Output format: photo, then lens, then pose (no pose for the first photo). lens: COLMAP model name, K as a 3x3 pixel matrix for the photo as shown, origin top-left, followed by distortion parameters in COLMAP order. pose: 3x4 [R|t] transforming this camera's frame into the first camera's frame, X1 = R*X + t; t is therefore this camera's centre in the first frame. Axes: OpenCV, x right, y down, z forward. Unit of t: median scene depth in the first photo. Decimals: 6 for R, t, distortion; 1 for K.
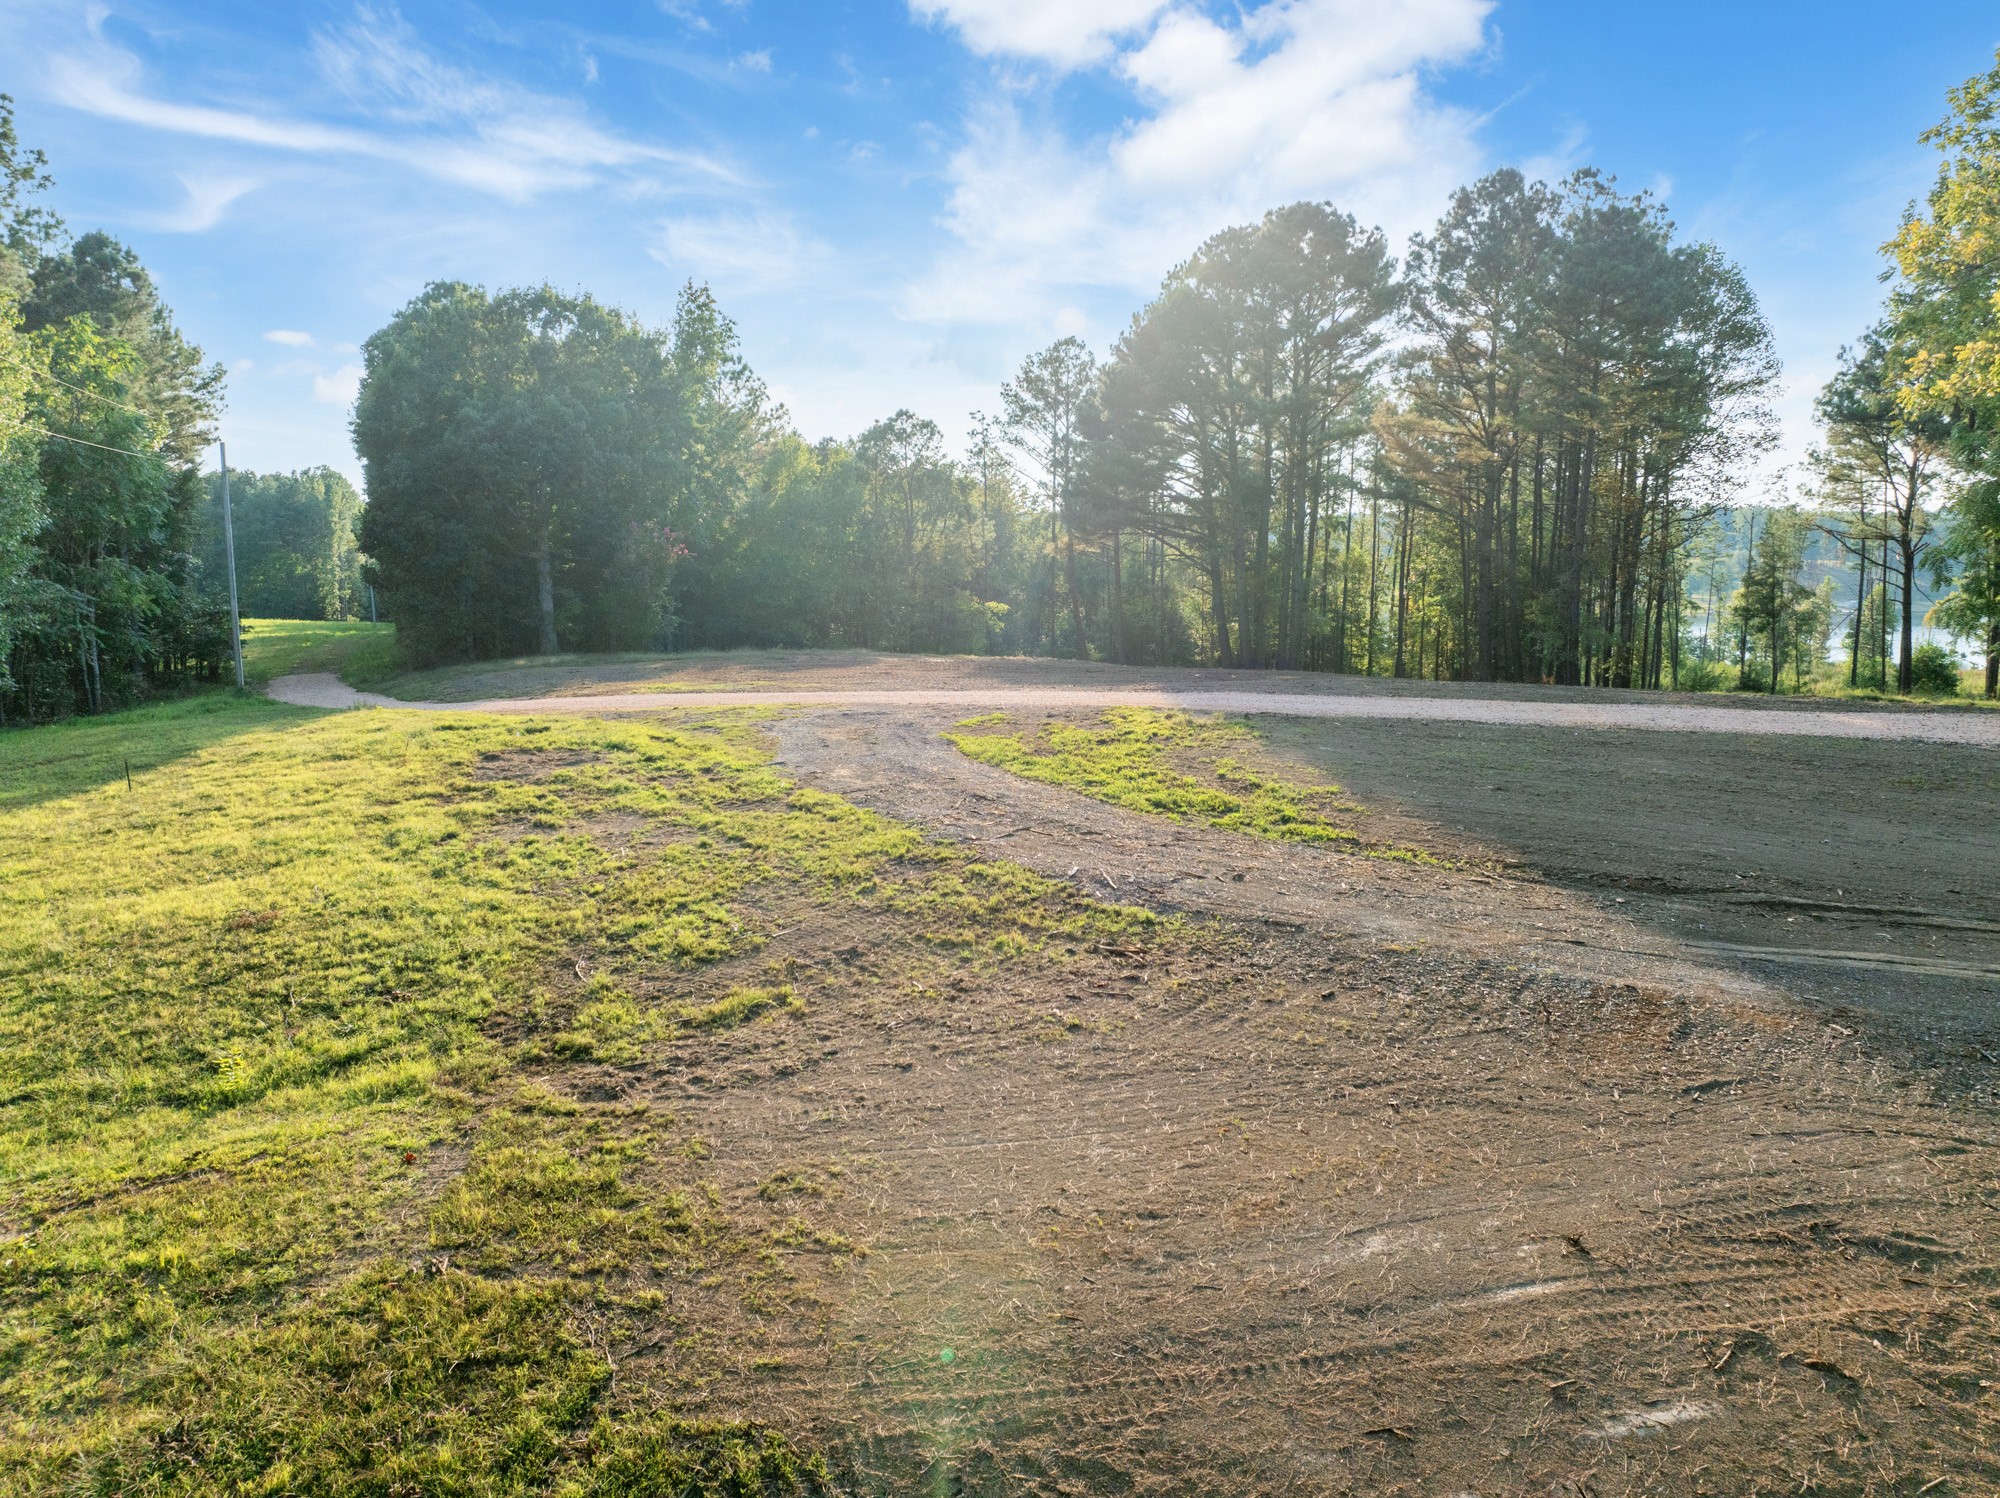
lens RADIAL K [[1368.8, 0, 999.3], [0, 1368.8, 741.9], [0, 0, 1]] dist [-0.064002, 0.039140]
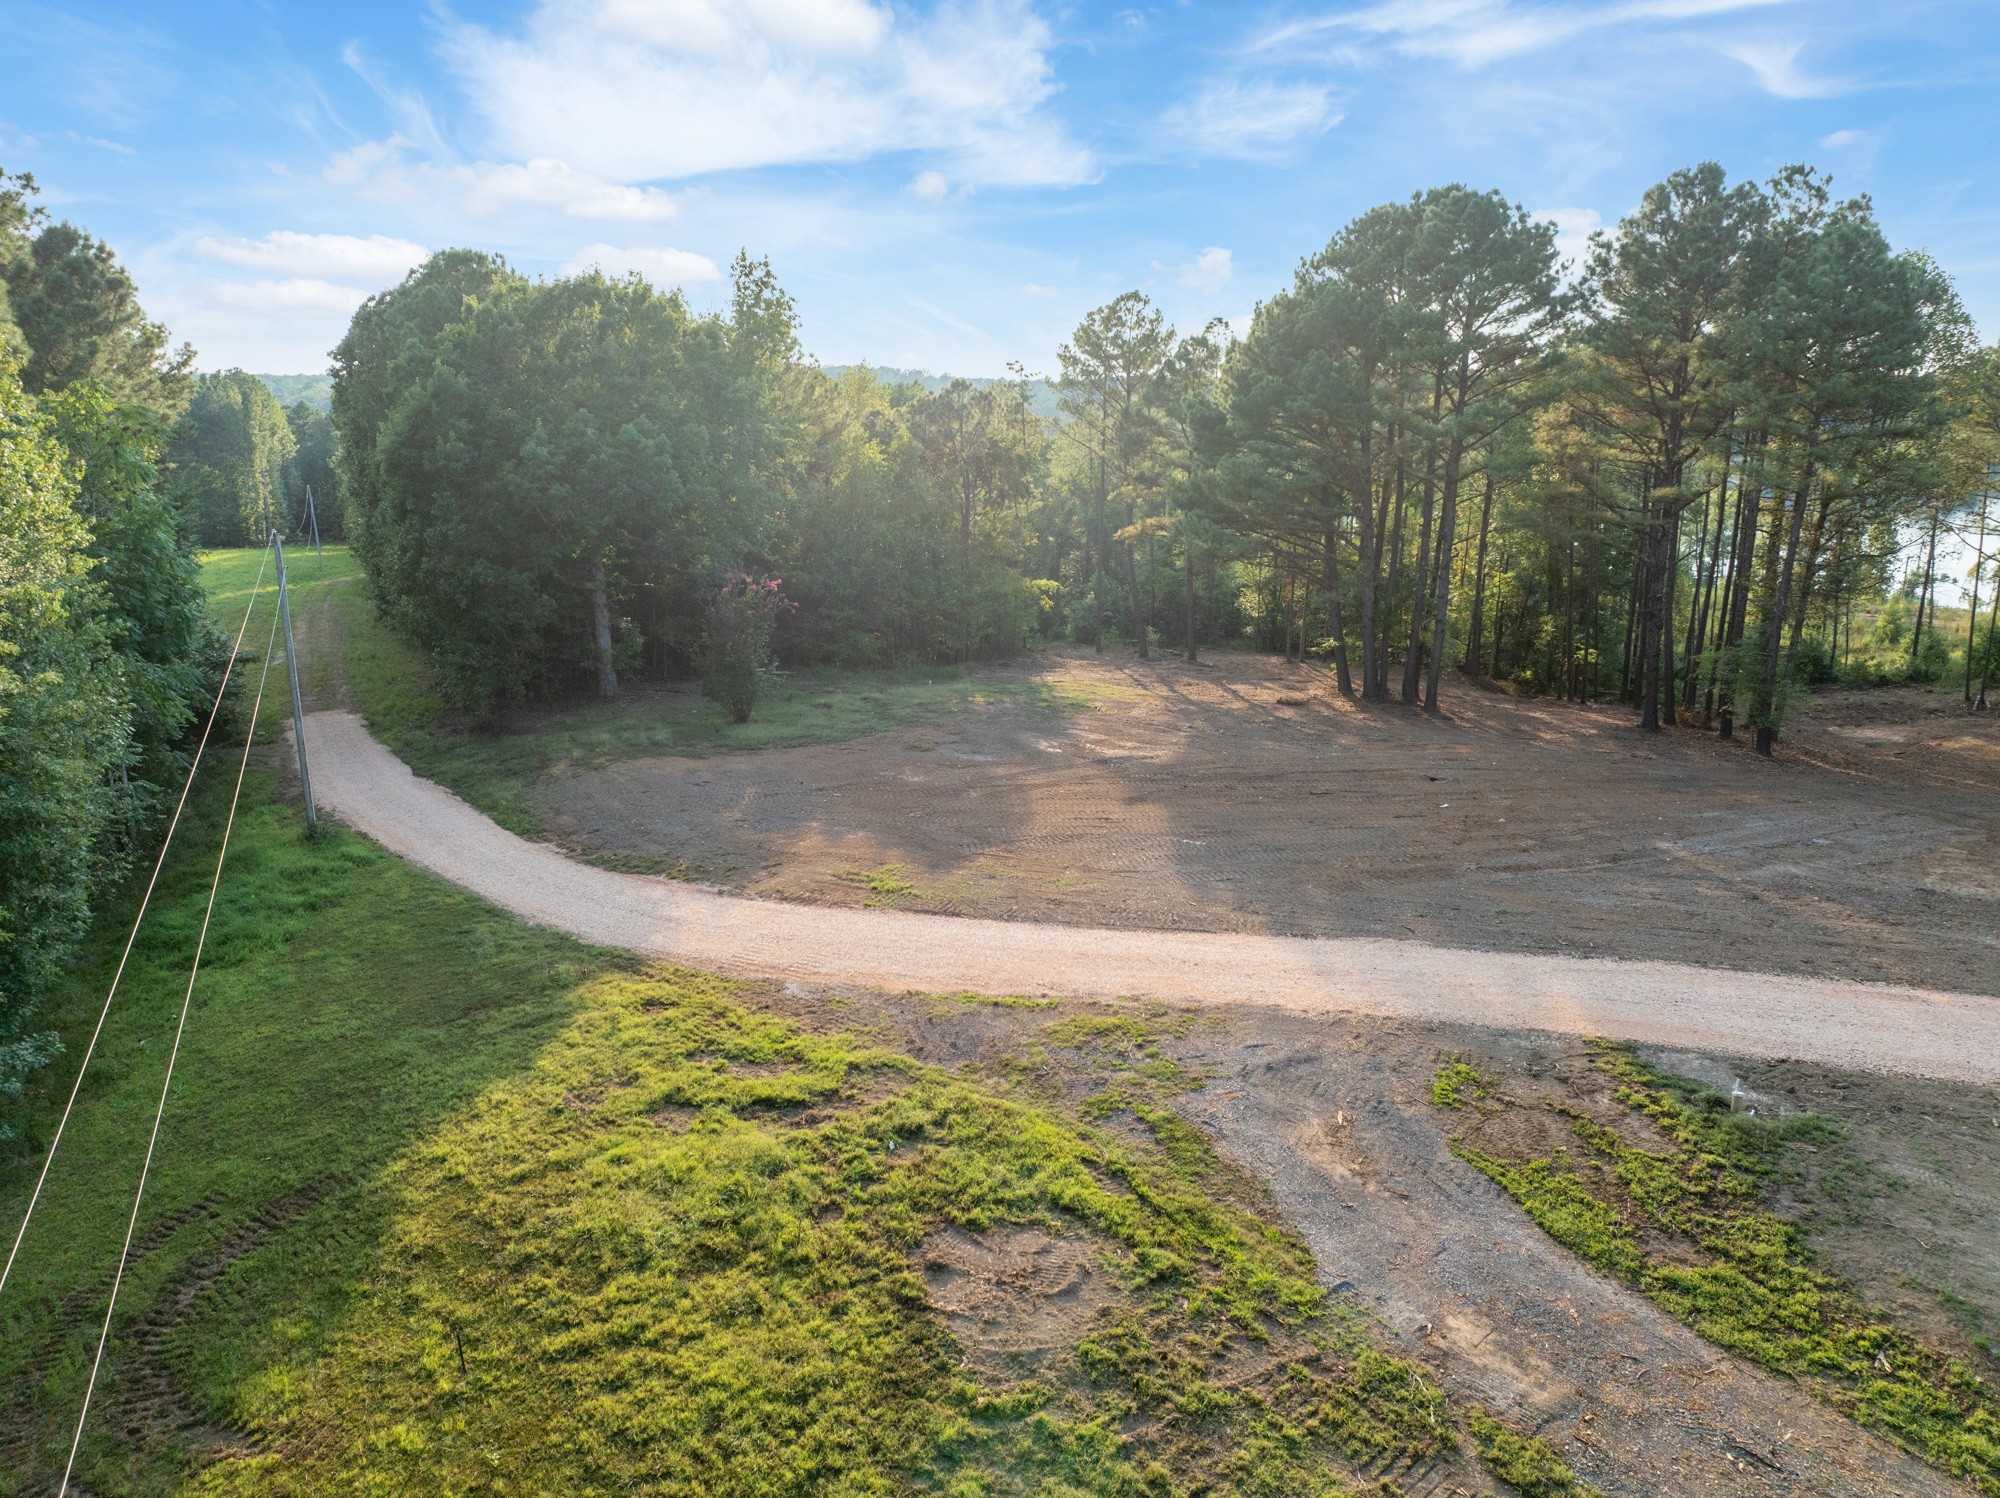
lens RADIAL K [[1368.8, 0, 999.3], [0, 1368.8, 741.9], [0, 0, 1]] dist [-0.064002, 0.039140]
pose [[0.997881, -0.013414, 0.063671, -0.134663], [0.006964, 0.994915, 0.100473, -0.122575], [-0.064695, -0.099817, 0.992900, 0.101151]]
